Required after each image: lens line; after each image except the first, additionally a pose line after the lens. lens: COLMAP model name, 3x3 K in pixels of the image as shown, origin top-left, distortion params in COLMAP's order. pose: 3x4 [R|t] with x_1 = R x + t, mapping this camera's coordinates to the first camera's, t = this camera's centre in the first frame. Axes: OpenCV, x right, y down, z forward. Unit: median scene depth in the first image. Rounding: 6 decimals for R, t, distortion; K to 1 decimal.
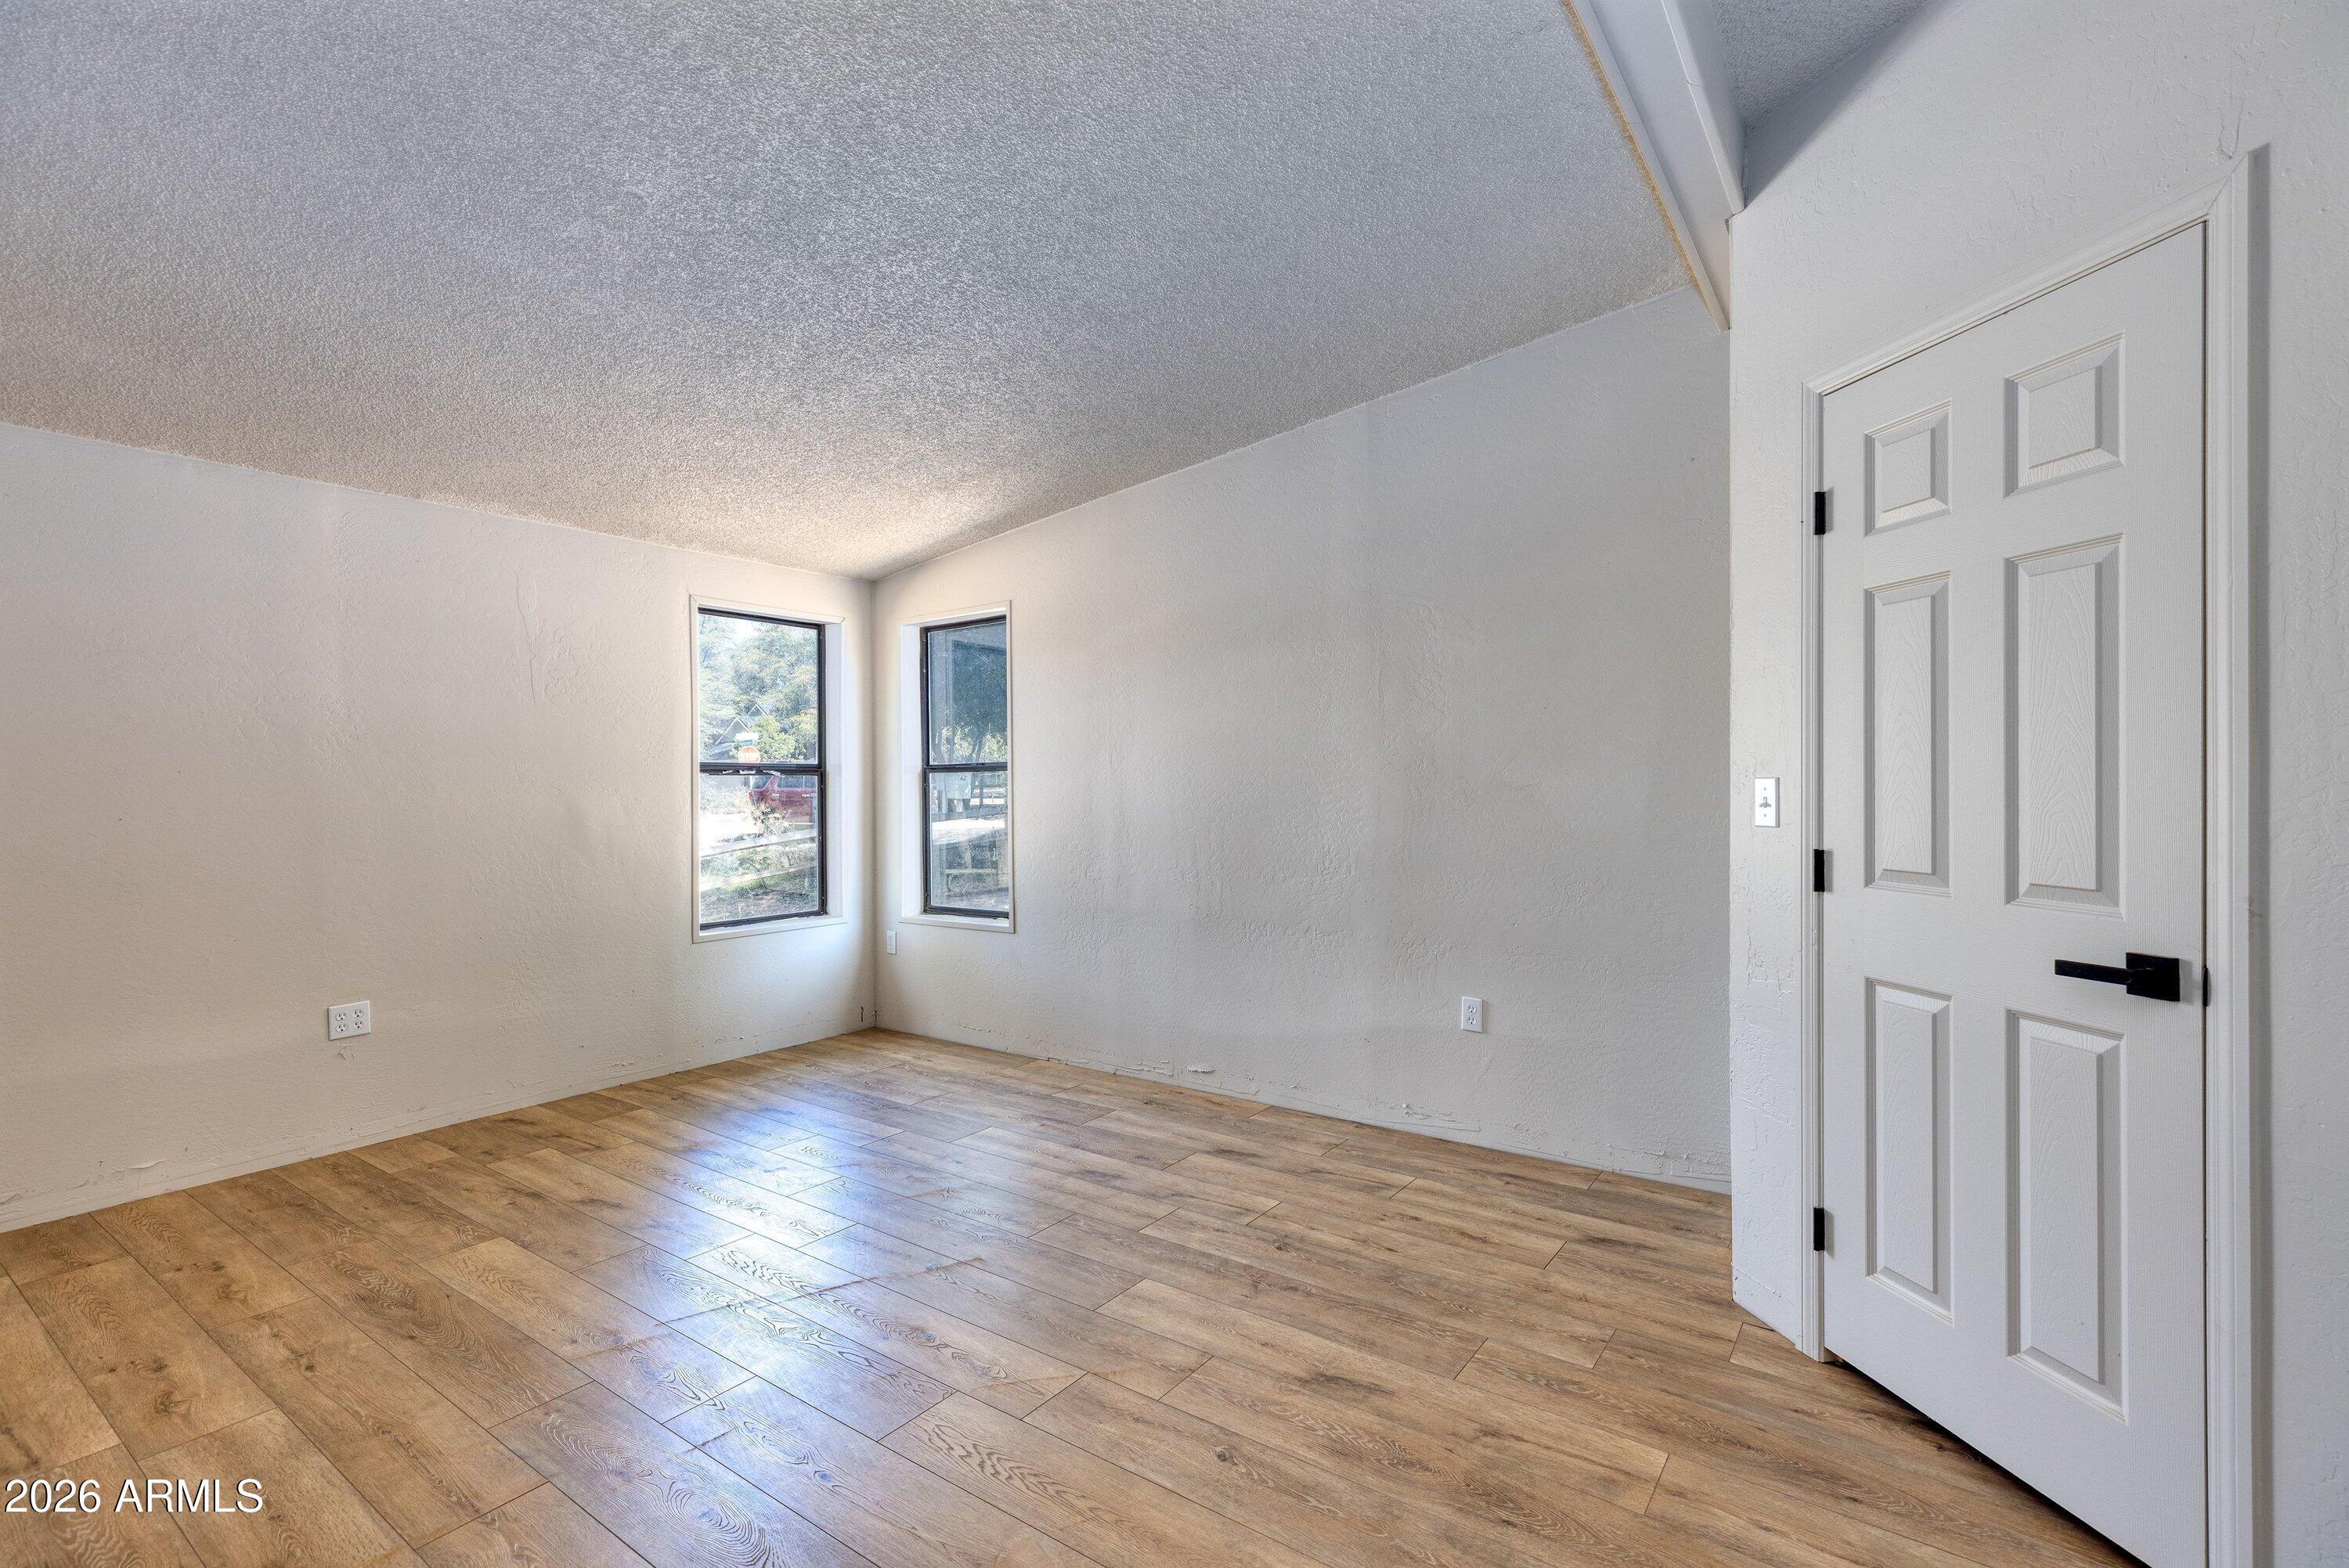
lens RADIAL K [[1066.4, 0, 1170.4], [0, 1066.4, 789.4], [0, 0, 1]] dist [0.008564, 0.000156]
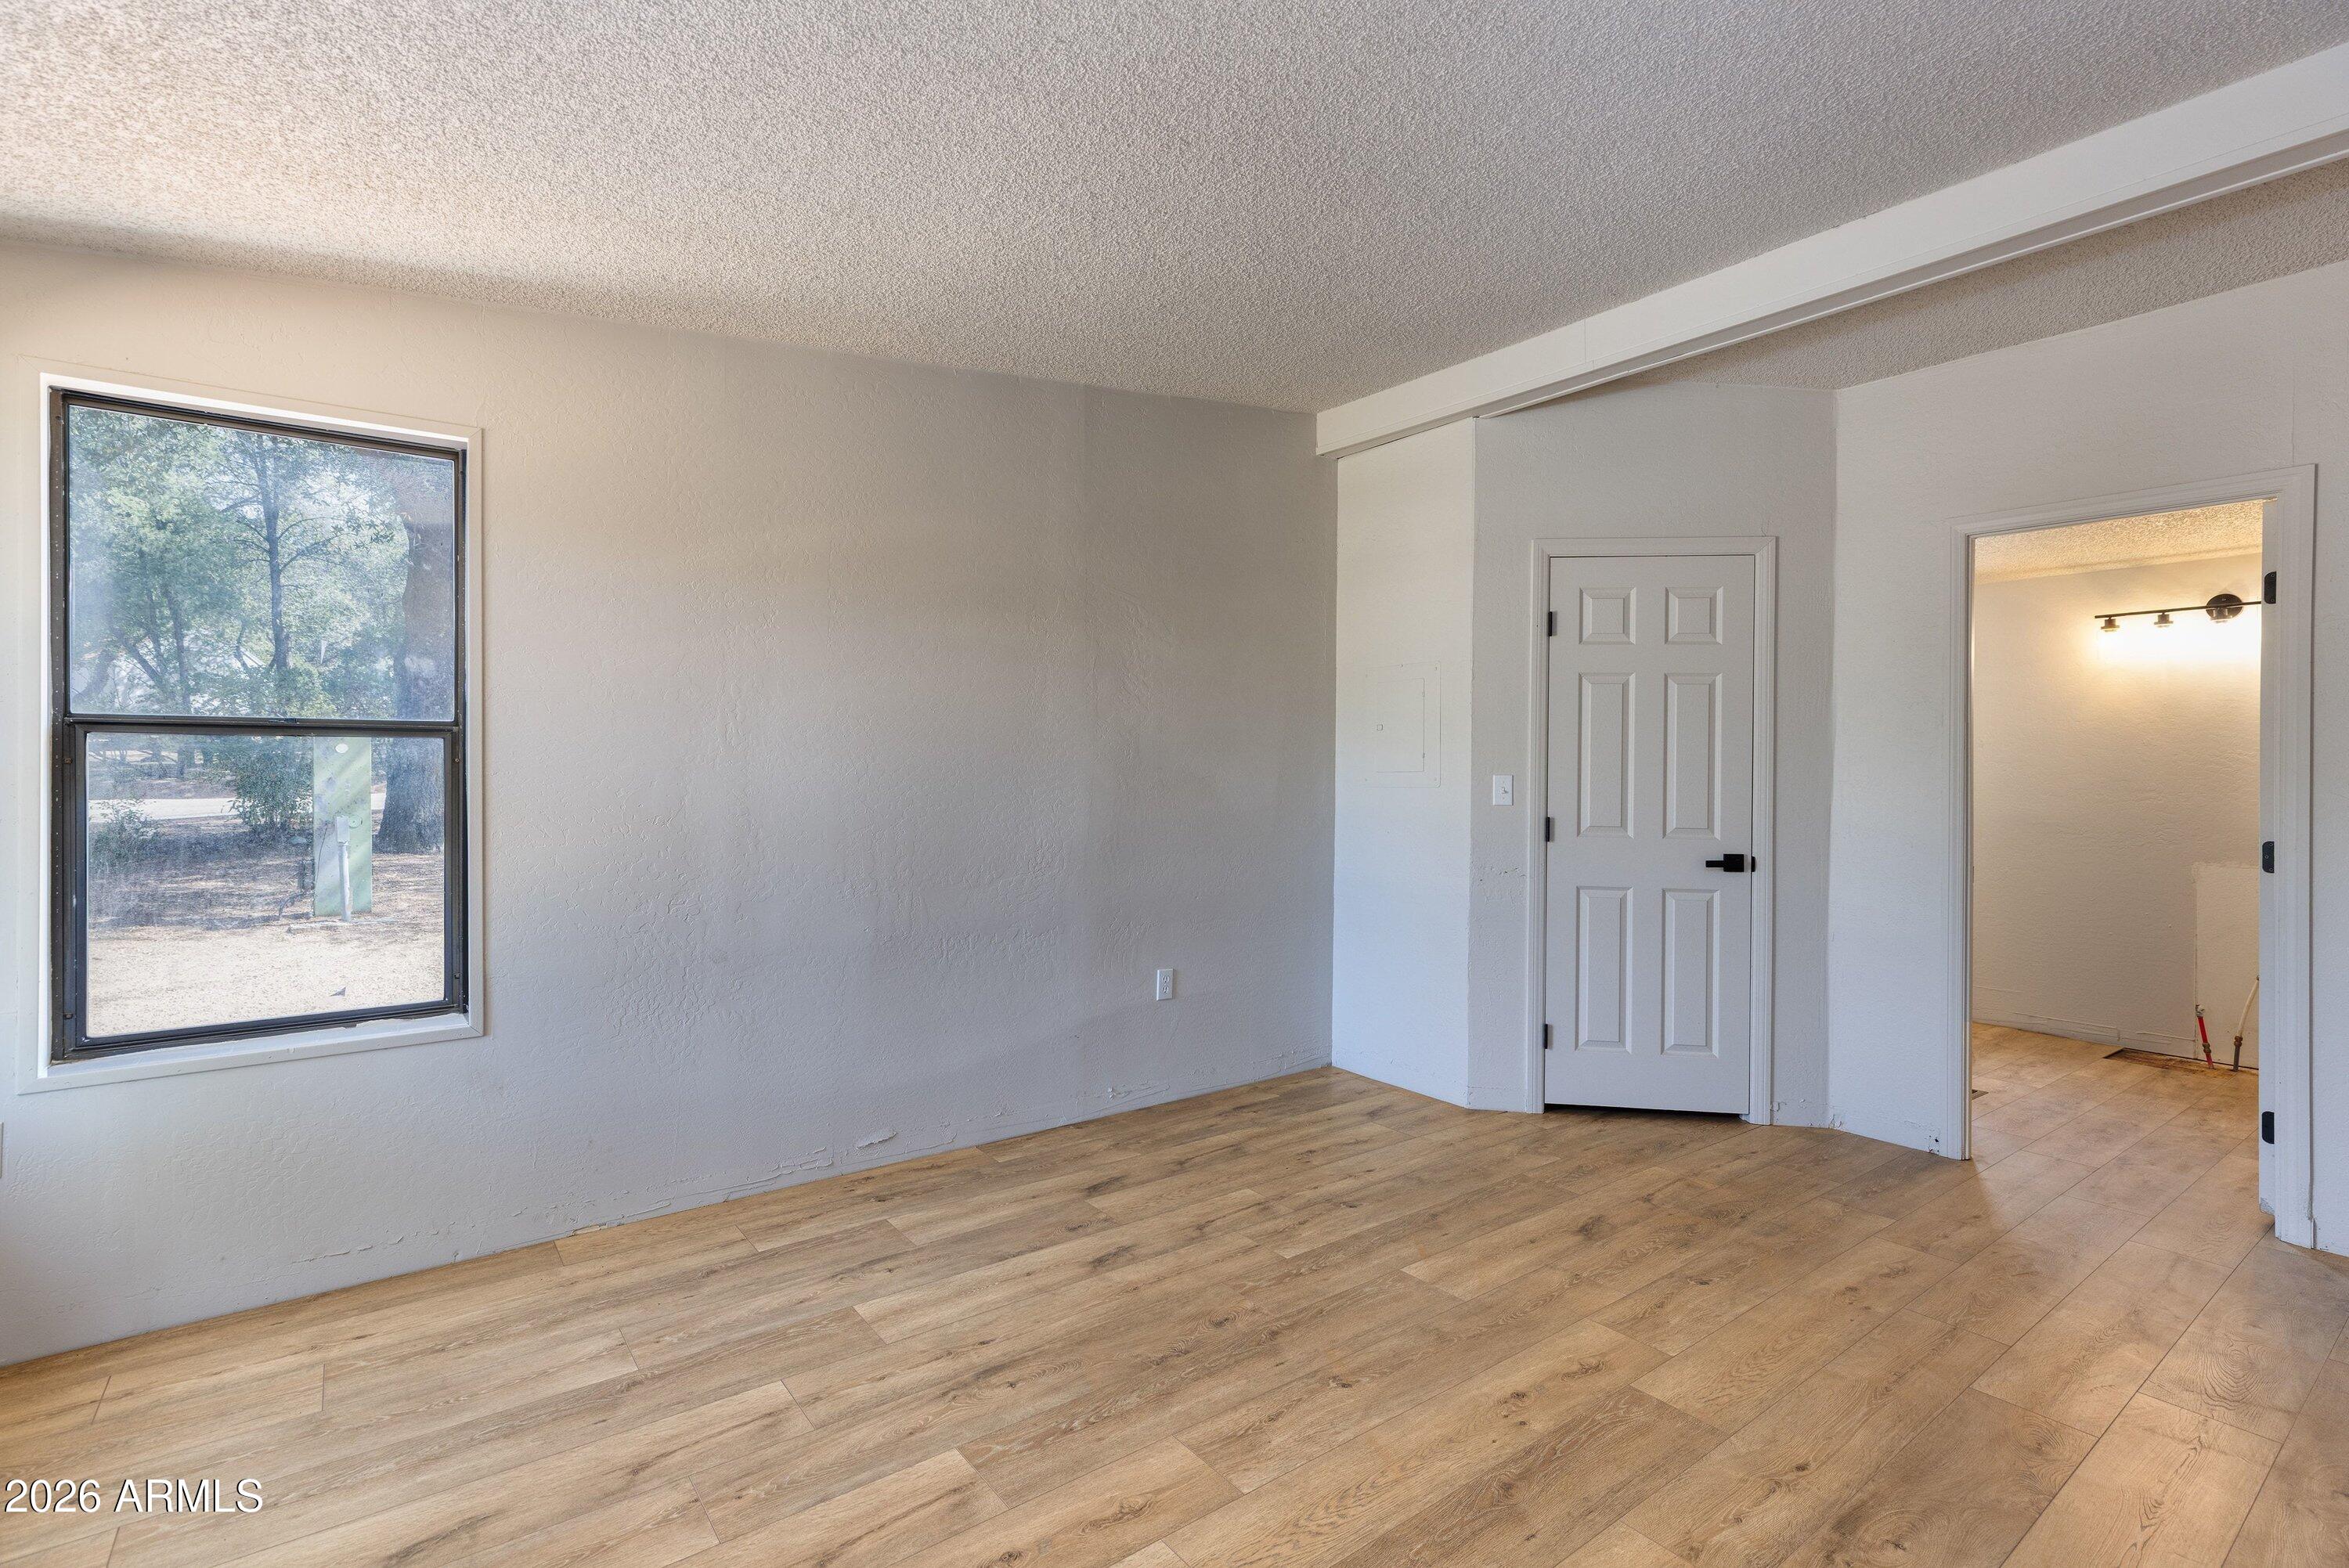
lens RADIAL K [[1066.4, 0, 1170.4], [0, 1066.4, 789.4], [0, 0, 1]] dist [0.008564, 0.000156]
pose [[0.290841, -0.002260, 0.956769, -0.819431], [-0.006929, 0.999966, 0.004468, 0.004898], [-0.956746, -0.007929, 0.290815, 0.724051]]
